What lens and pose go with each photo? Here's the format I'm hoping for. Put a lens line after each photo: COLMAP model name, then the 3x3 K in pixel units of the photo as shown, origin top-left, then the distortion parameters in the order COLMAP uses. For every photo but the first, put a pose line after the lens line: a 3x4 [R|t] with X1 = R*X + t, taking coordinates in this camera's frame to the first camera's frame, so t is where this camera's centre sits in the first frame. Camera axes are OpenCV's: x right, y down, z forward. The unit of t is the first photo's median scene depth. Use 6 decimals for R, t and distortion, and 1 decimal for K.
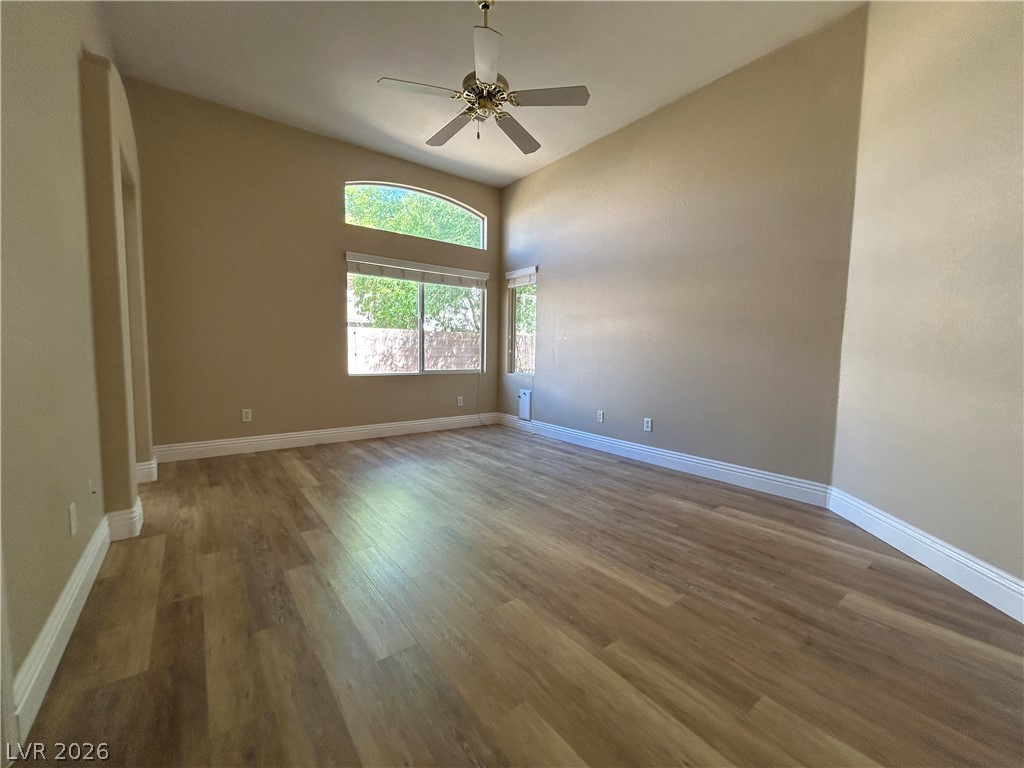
lens RADIAL K [[415.3, 0, 516.9], [0, 415.3, 382.8], [0, 0, 1]] dist [-0.002447, 0.002963]
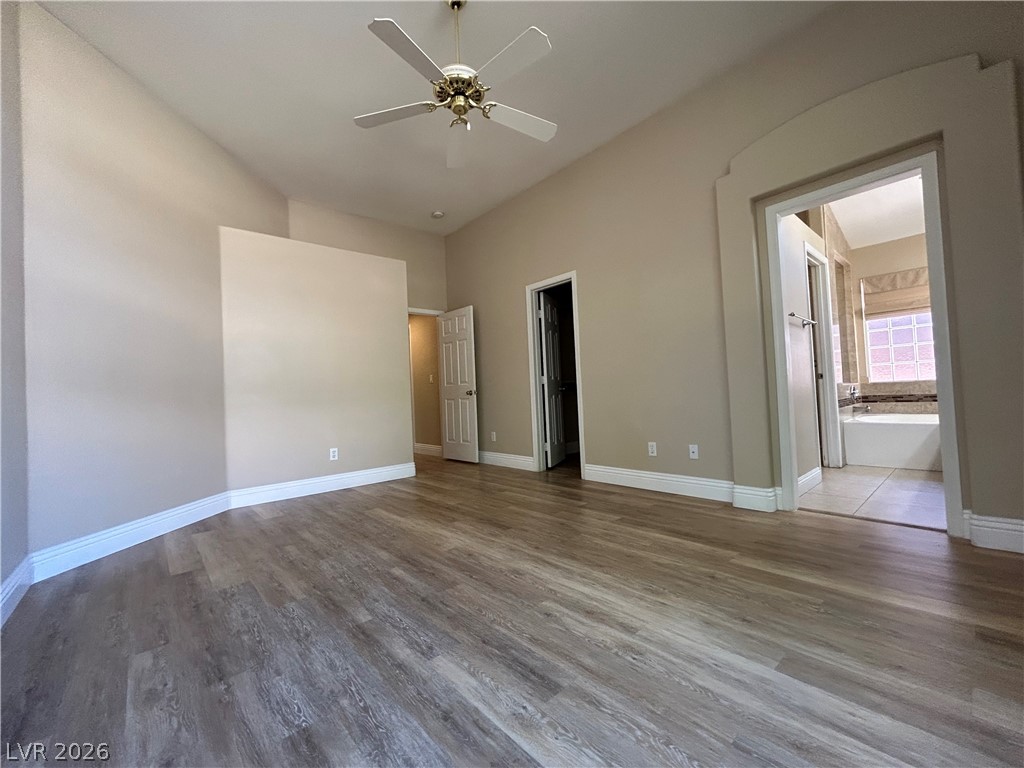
lens RADIAL K [[415.3, 0, 513.0], [0, 415.3, 381.3], [0, 0, 1]] dist [-0.002447, 0.002963]
pose [[-0.997399, 0.029167, -0.065920, -0.105454], [0.026611, 0.998872, 0.039325, -0.081409], [0.066993, 0.037468, -0.997050, 1.771928]]
